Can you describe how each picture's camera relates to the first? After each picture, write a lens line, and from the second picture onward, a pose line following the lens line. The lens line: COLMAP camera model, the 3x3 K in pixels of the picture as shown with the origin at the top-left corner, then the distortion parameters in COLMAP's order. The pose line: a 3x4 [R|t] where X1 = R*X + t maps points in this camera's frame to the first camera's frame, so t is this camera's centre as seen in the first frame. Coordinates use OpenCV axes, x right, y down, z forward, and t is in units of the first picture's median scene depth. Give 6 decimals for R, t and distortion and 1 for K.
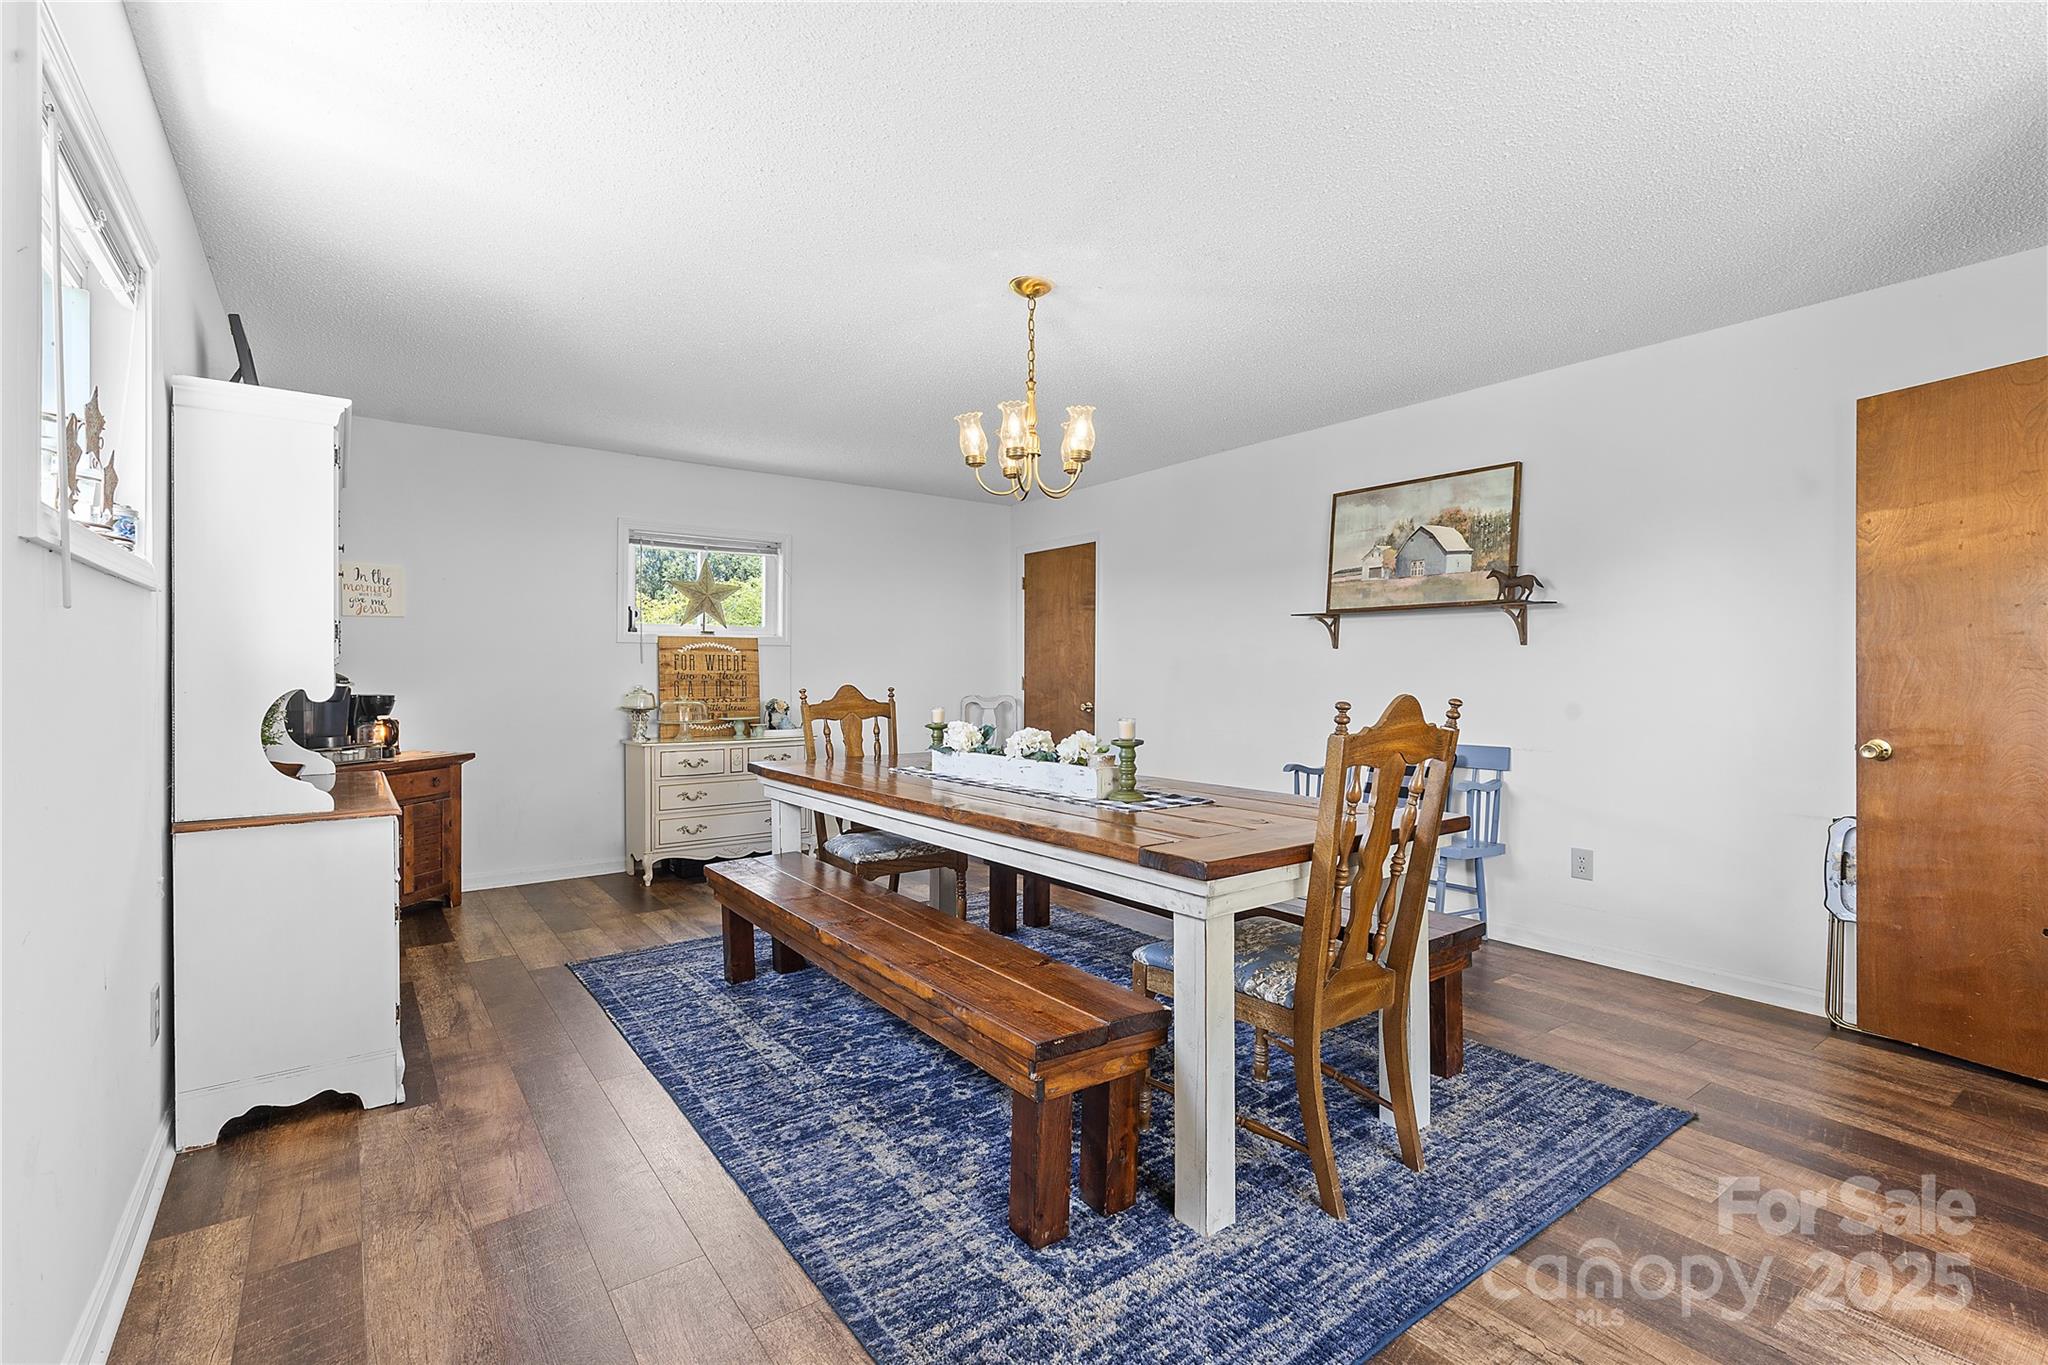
lens RADIAL K [[920.1, 0, 1020.7], [0, 920.1, 669.5], [0, 0, 1]] dist [0.009889, -0.000408]
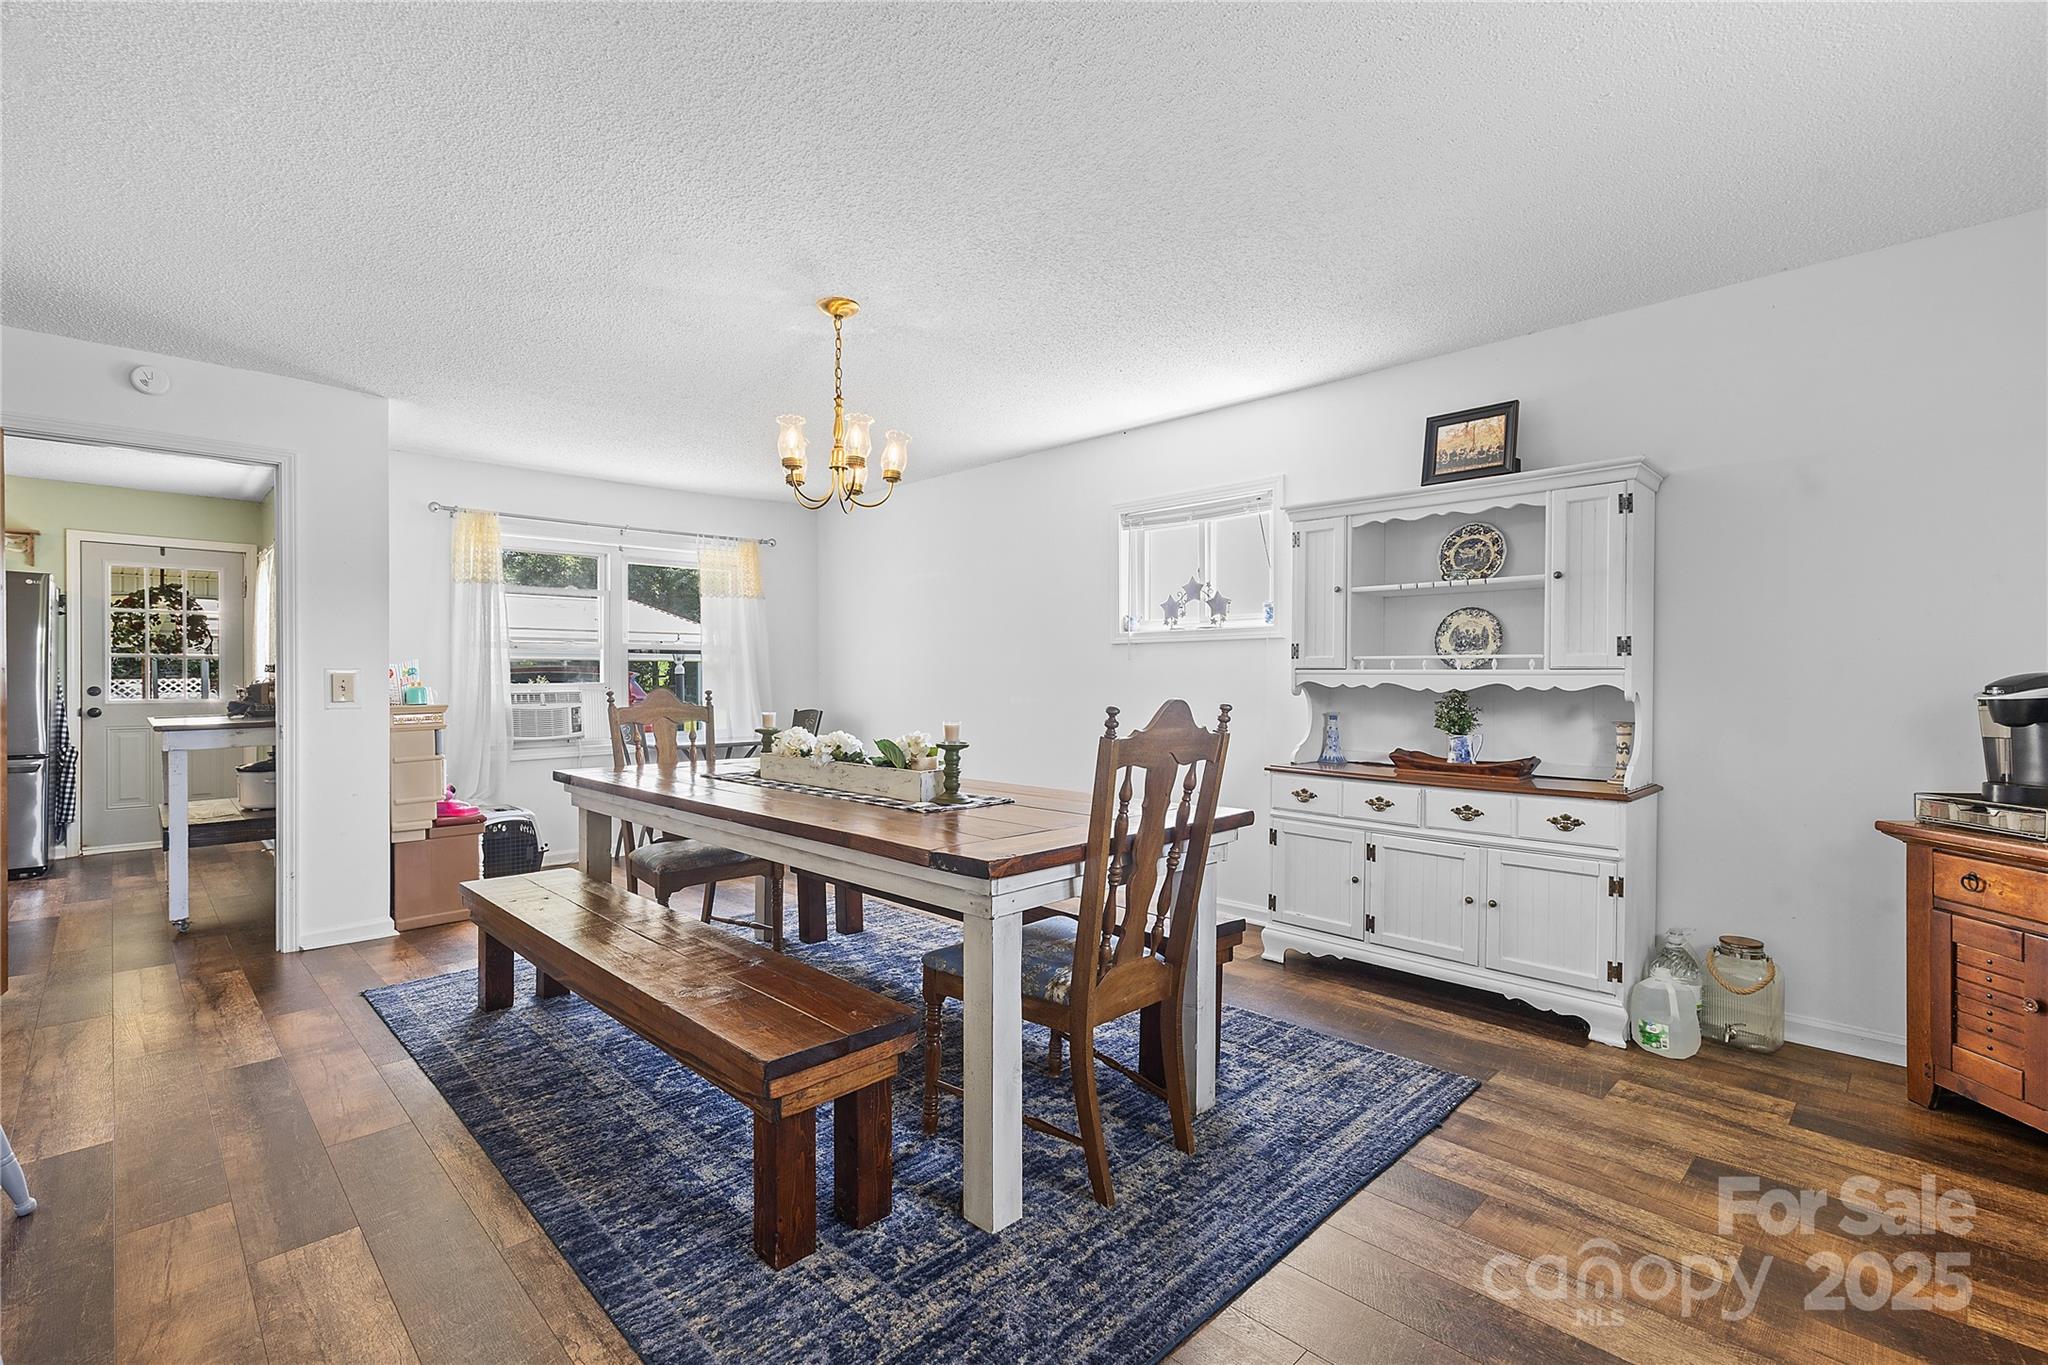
lens RADIAL K [[918.5, 0, 1019.7], [0, 918.5, 682.0], [0, 0, 1]] dist [0.009134, -0.001047]
pose [[-0.989939, -0.002098, -0.141482, -0.040642], [-0.002221, 0.999997, 0.000708, 0.008908], [0.141480, 0.001015, -0.989941, 1.861167]]
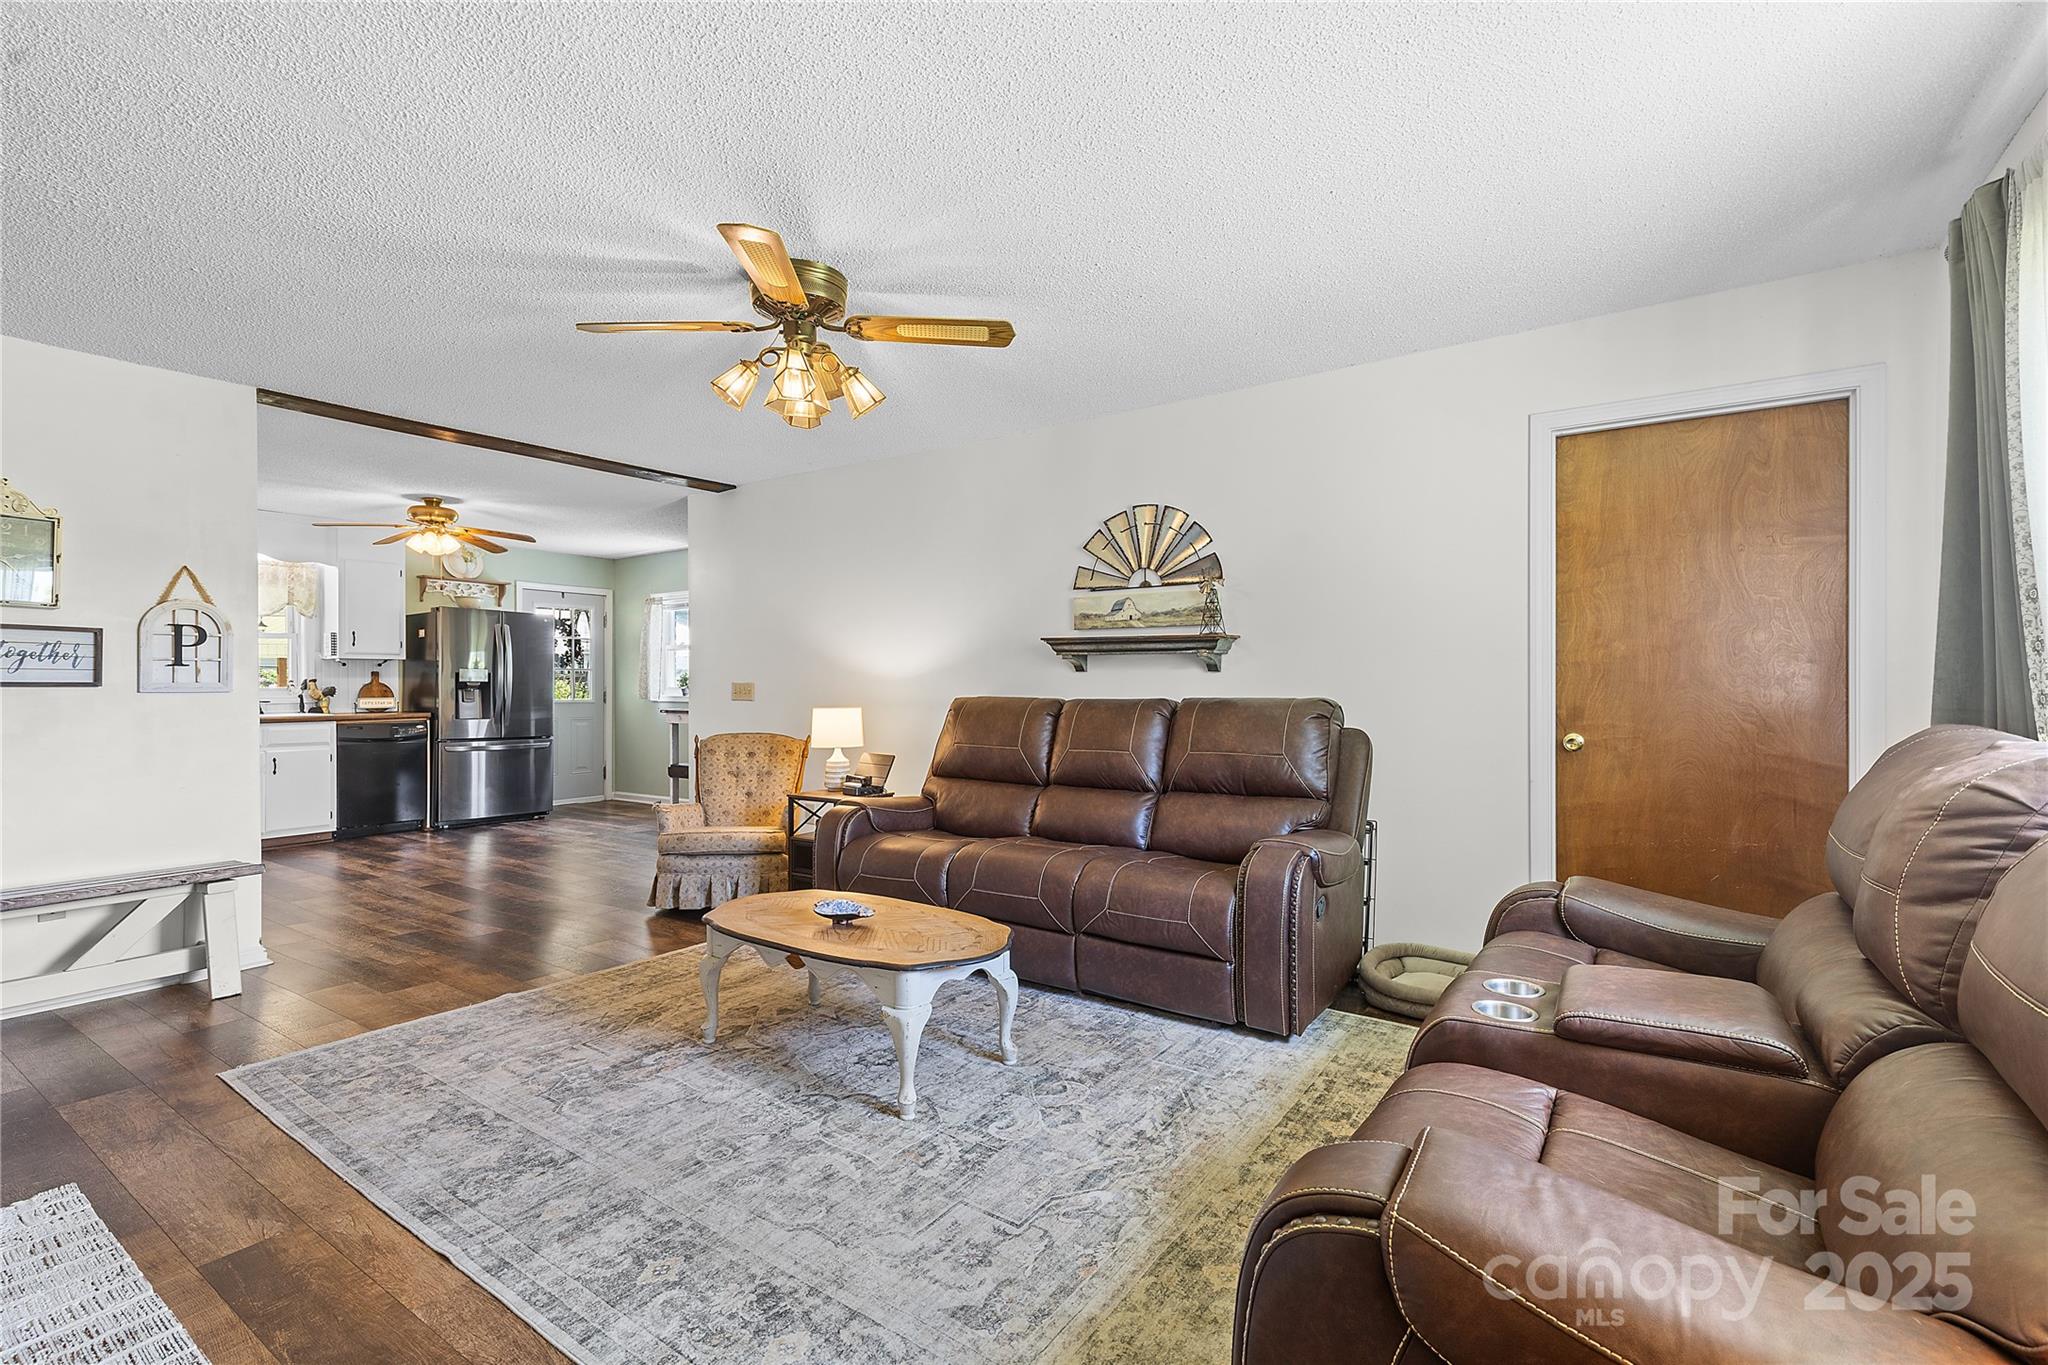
lens RADIAL K [[918.5, 0, 1019.7], [0, 918.5, 682.0], [0, 0, 1]] dist [0.009134, -0.001047]
pose [[-0.944935, 0.001546, -0.327254, 1.028020], [0.003591, 0.999978, -0.005646, 0.018071], [0.327238, -0.006510, -0.944919, 2.670813]]
